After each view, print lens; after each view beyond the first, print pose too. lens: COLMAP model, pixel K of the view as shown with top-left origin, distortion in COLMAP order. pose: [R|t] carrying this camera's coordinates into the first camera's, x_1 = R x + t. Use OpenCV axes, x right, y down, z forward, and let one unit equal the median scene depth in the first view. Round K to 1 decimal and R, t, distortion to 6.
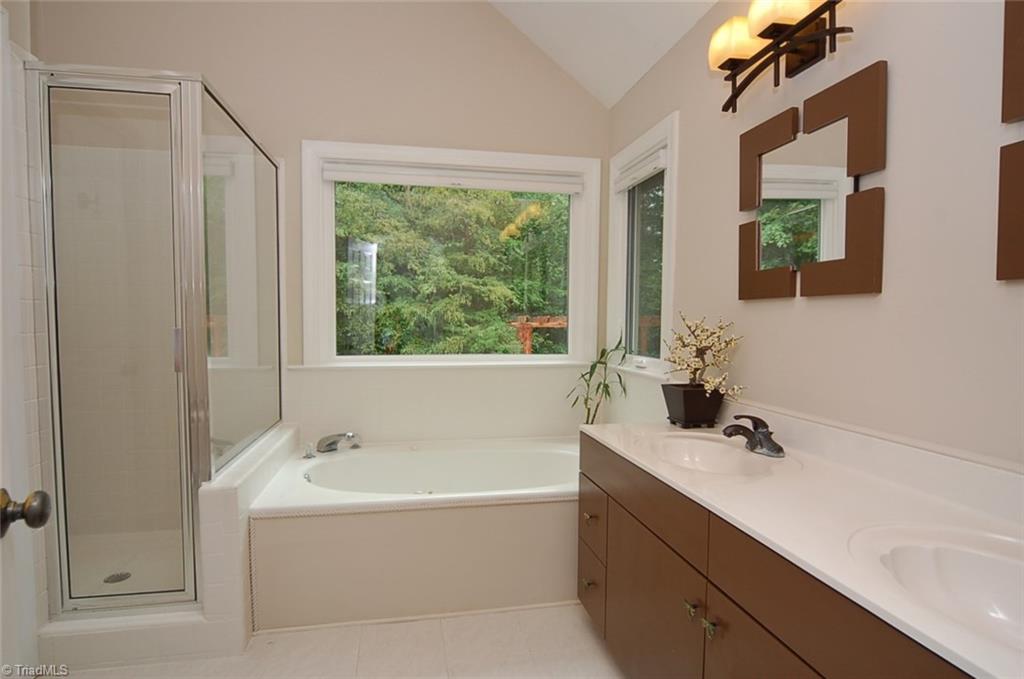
lens RADIAL K [[546.8, 0, 509.7], [0, 546.8, 350.1], [0, 0, 1]] dist [-0.021197, 0.001597]
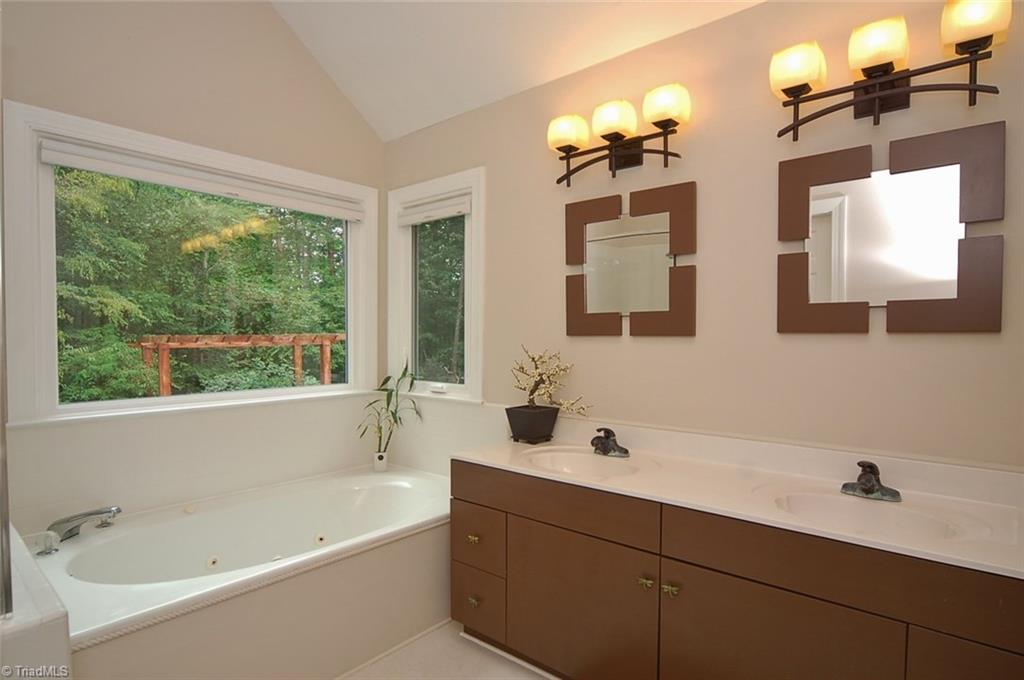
lens RADIAL K [[546.8, 0, 509.7], [0, 546.8, 350.6], [0, 0, 1]] dist [-0.021197, 0.001597]
pose [[0.781923, -0.020532, 0.623037, -0.314822], [0.037231, 0.999211, -0.013796, -0.031115], [-0.622263, 0.033983, 0.782071, 0.071529]]
